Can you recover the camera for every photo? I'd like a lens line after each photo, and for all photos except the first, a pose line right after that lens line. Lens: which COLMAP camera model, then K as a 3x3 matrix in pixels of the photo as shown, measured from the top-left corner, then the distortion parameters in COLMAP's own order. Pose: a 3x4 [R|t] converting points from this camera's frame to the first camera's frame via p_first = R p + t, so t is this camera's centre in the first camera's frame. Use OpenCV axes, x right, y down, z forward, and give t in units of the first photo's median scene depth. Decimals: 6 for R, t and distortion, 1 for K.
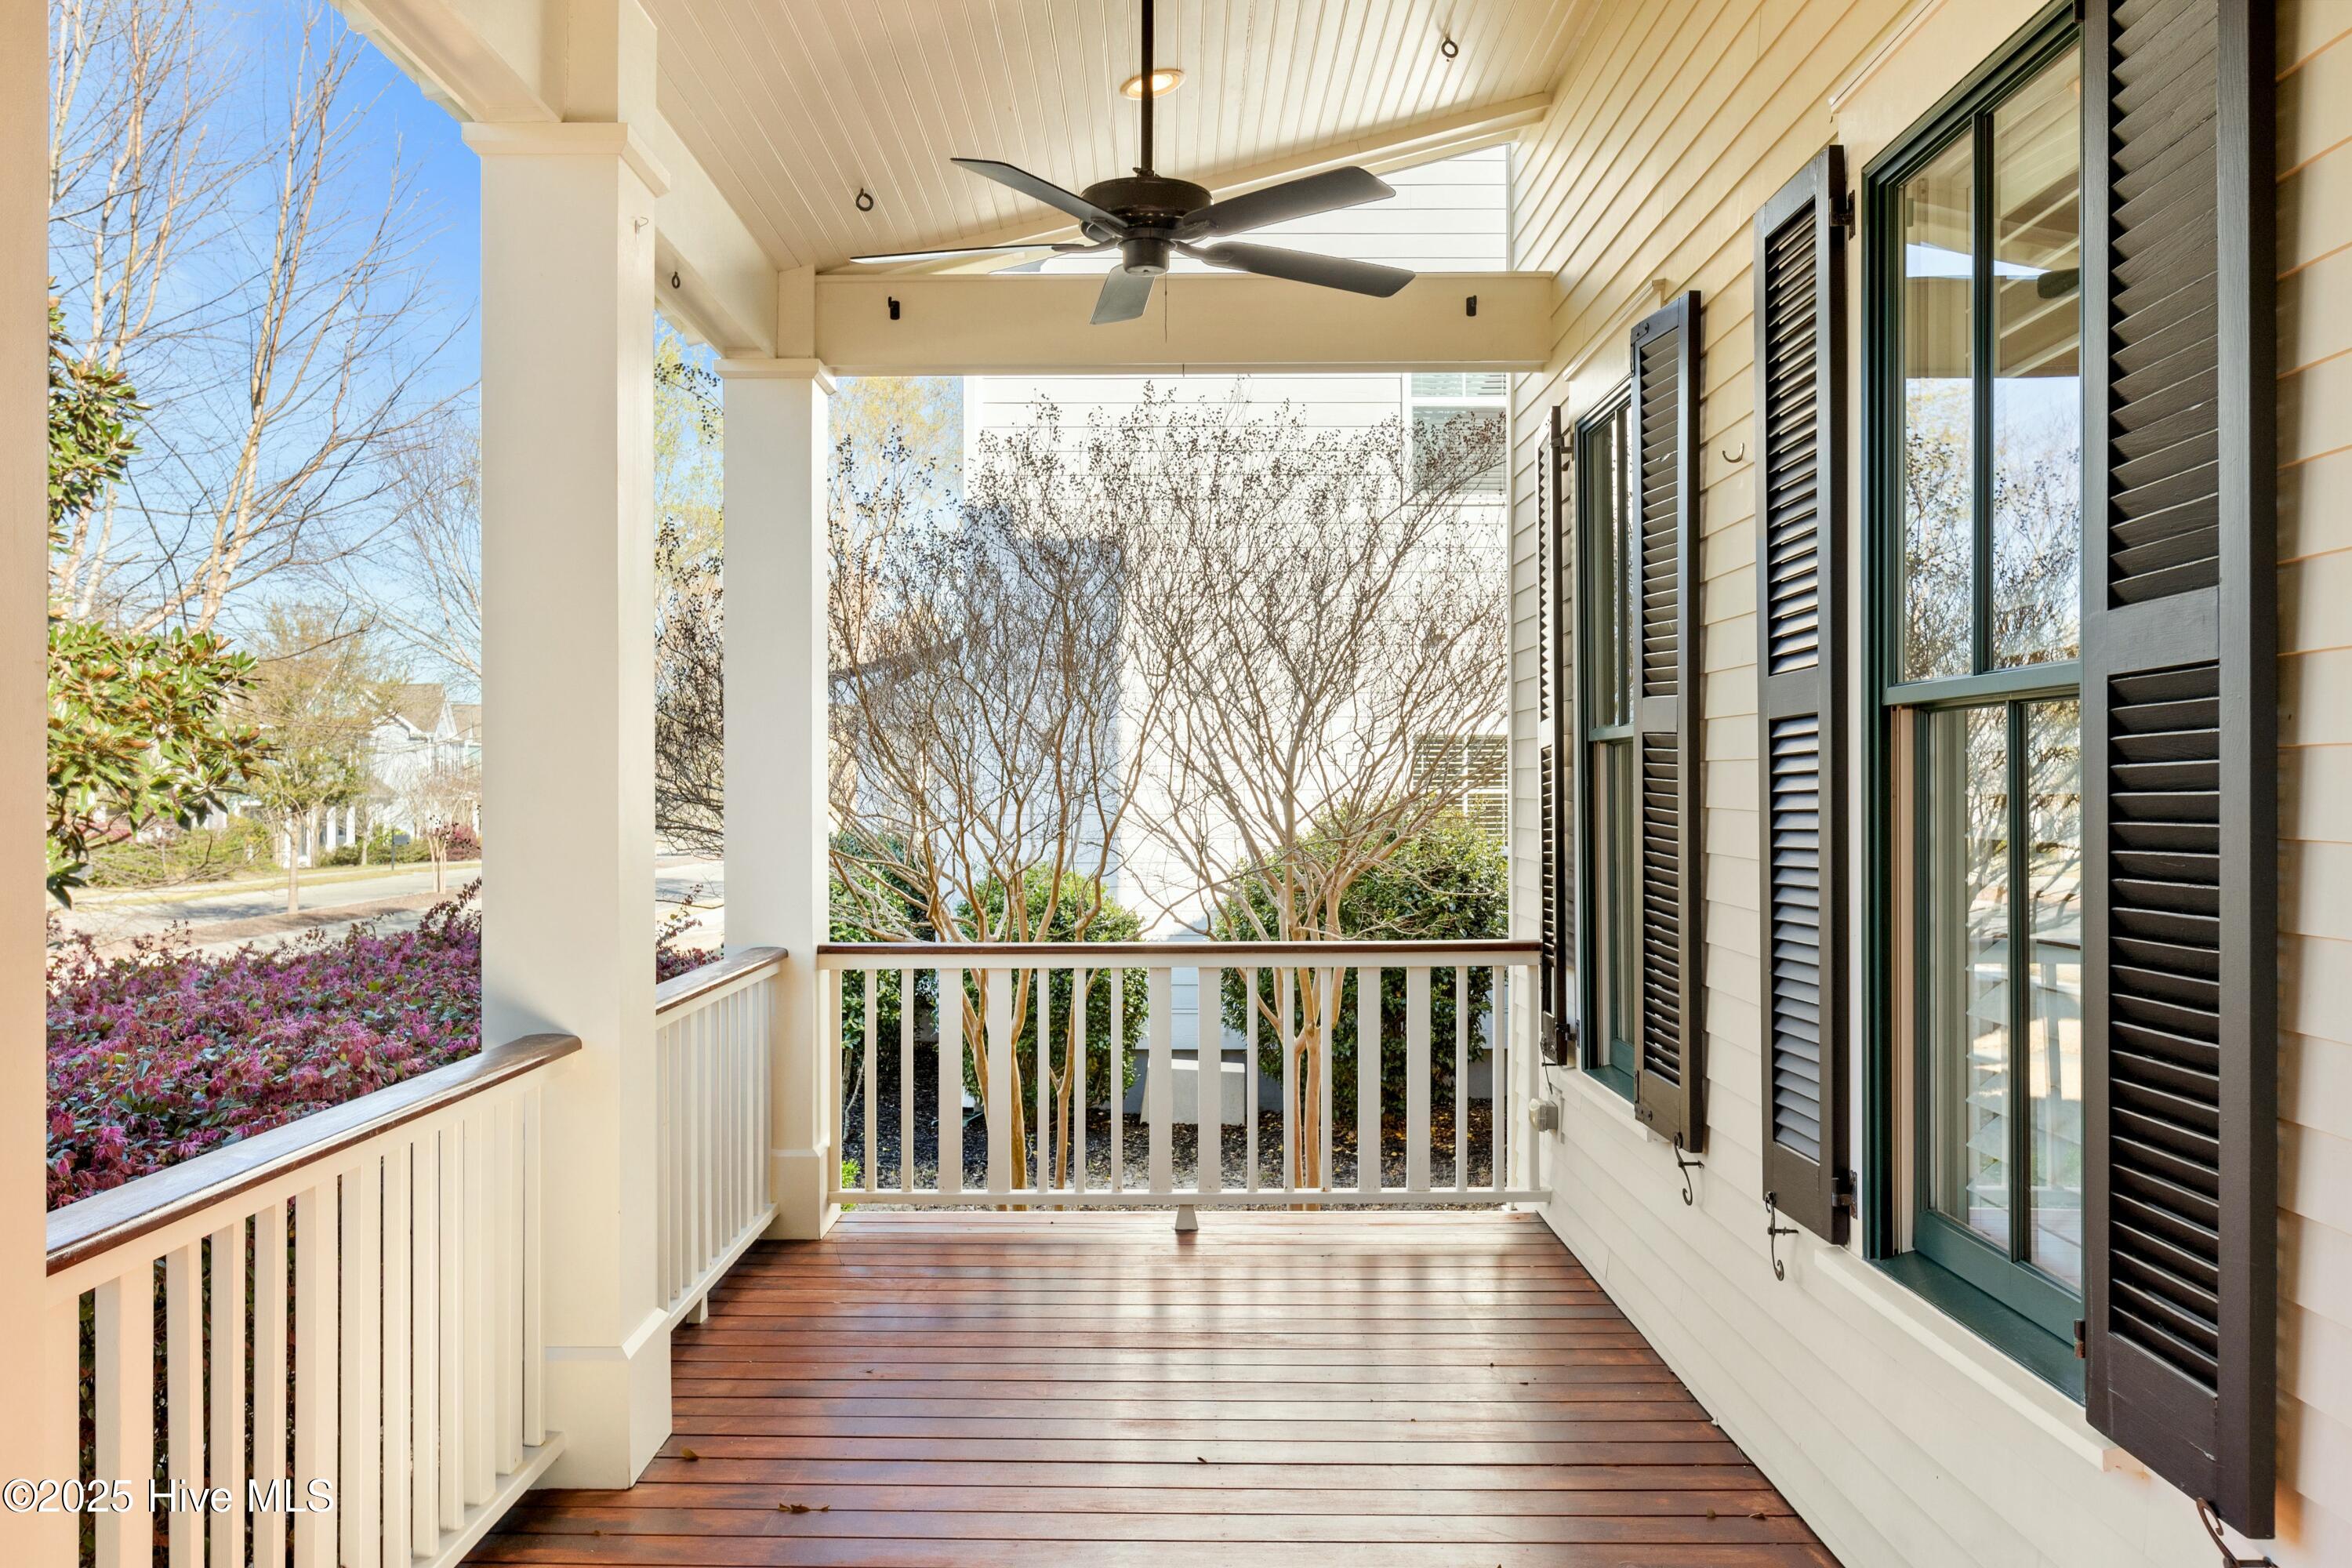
lens RADIAL K [[1937.9, 0, 1174.4], [0, 1937.9, 789.9], [0, 0, 1]] dist [-0.012186, -0.002506]
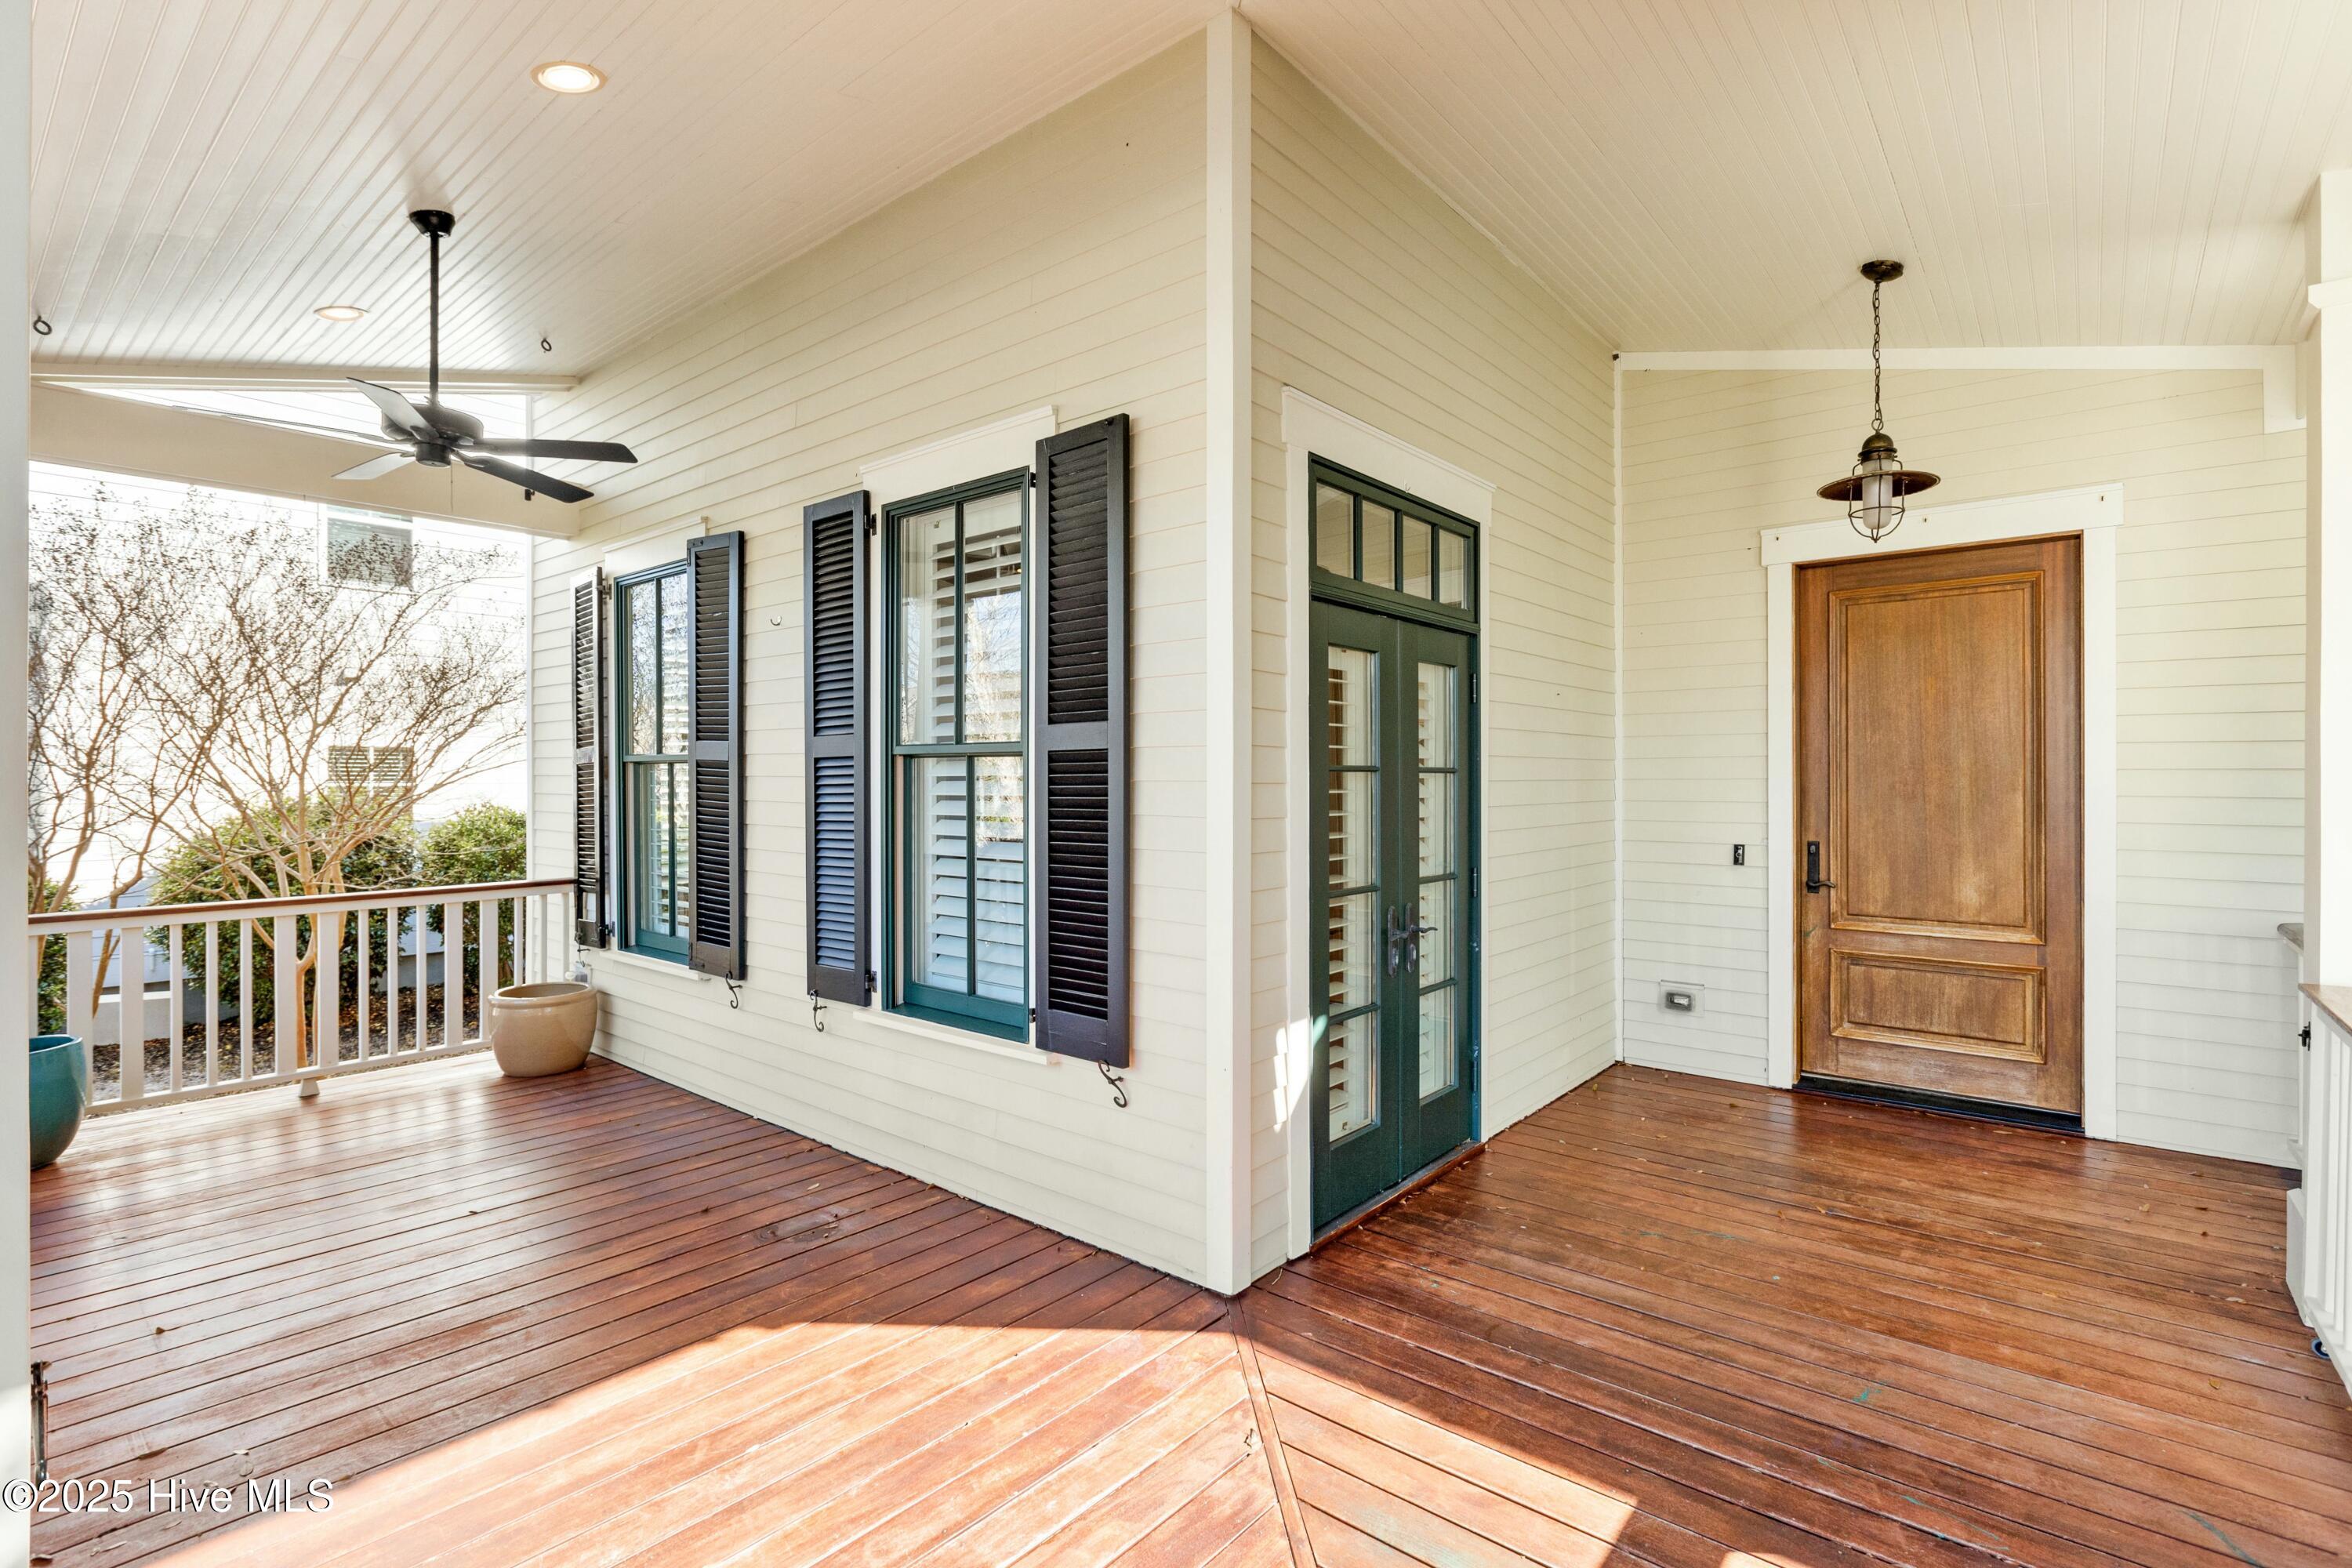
lens RADIAL K [[1104.5, 0, 1177.1], [0, 1104.5, 777.2], [0, 0, 1]] dist [0.004498, 0.000345]
pose [[0.645689, 0.000758, 0.763600, -0.287831], [-0.000566, 1.000000, -0.000513, -0.013284], [-0.763600, -0.000101, 0.645689, -0.037772]]
